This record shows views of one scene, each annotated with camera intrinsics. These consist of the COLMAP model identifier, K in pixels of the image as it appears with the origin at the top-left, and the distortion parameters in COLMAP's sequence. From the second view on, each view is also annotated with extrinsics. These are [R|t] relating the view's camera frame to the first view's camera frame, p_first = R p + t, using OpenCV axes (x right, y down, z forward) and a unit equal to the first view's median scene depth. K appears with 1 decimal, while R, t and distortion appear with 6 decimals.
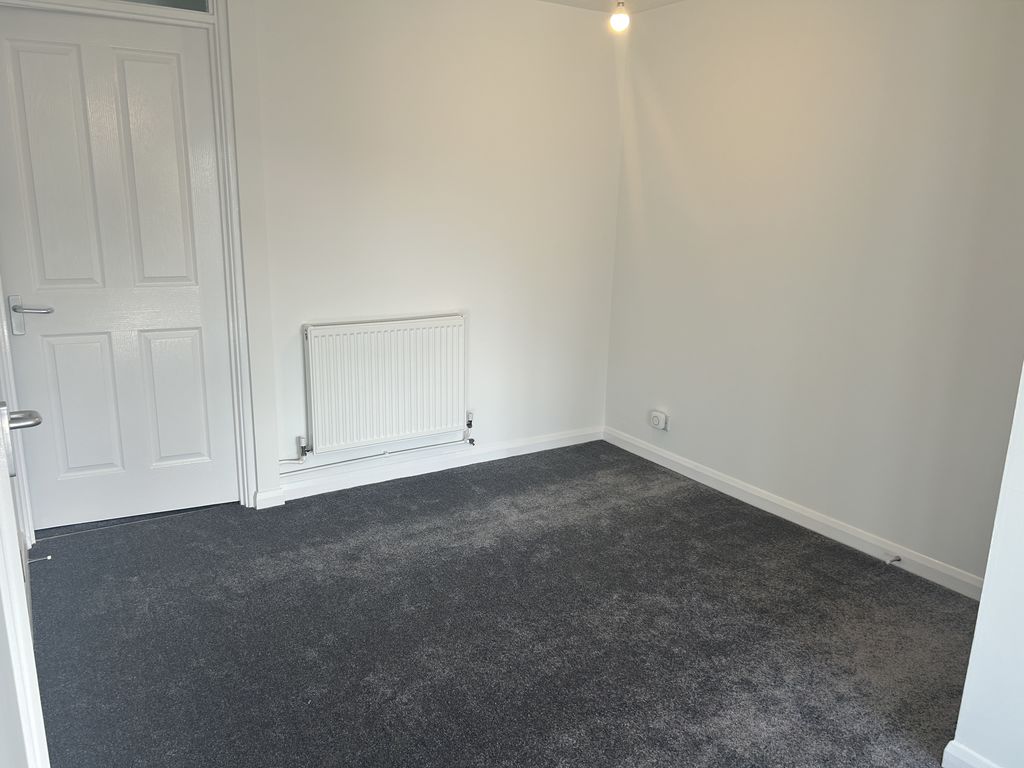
lens RADIAL K [[773.2, 0, 516.1], [0, 773.2, 387.6], [0, 0, 1]] dist [0.082524, -0.129289]
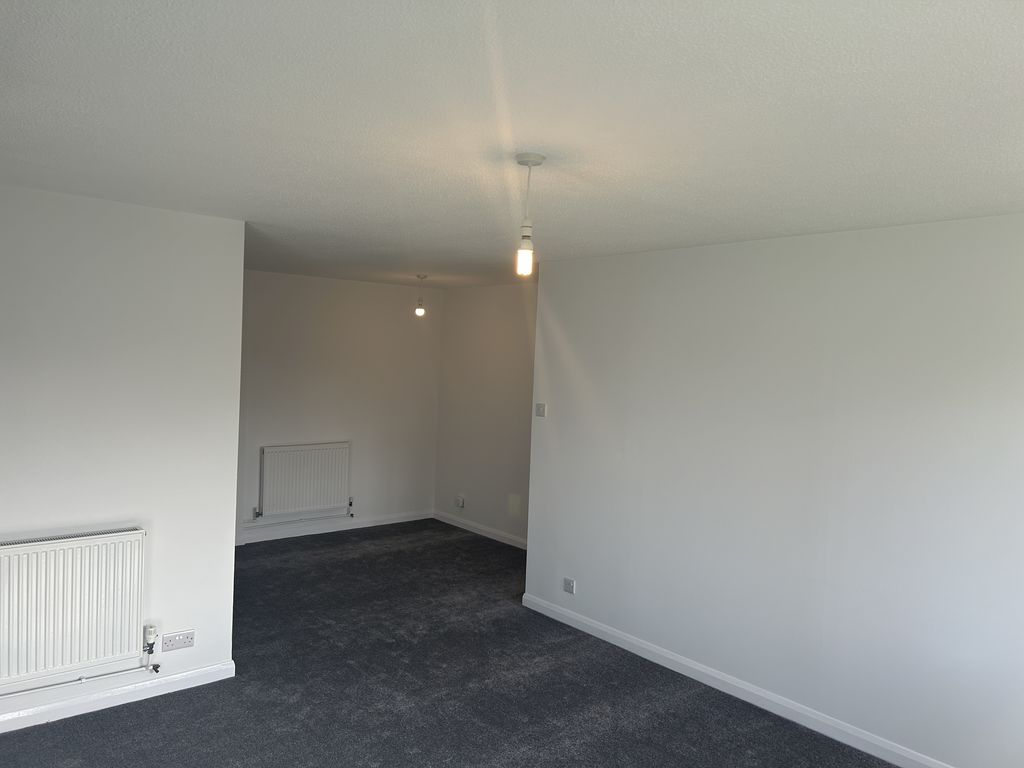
lens RADIAL K [[773.2, 0, 516.1], [0, 773.2, 387.6], [0, 0, 1]] dist [0.082524, -0.129289]
pose [[0.992821, 0.007811, 0.119354, 0.116608], [0.015571, 0.980933, -0.193721, 0.156140], [-0.118591, 0.194188, 0.973769, -0.958326]]
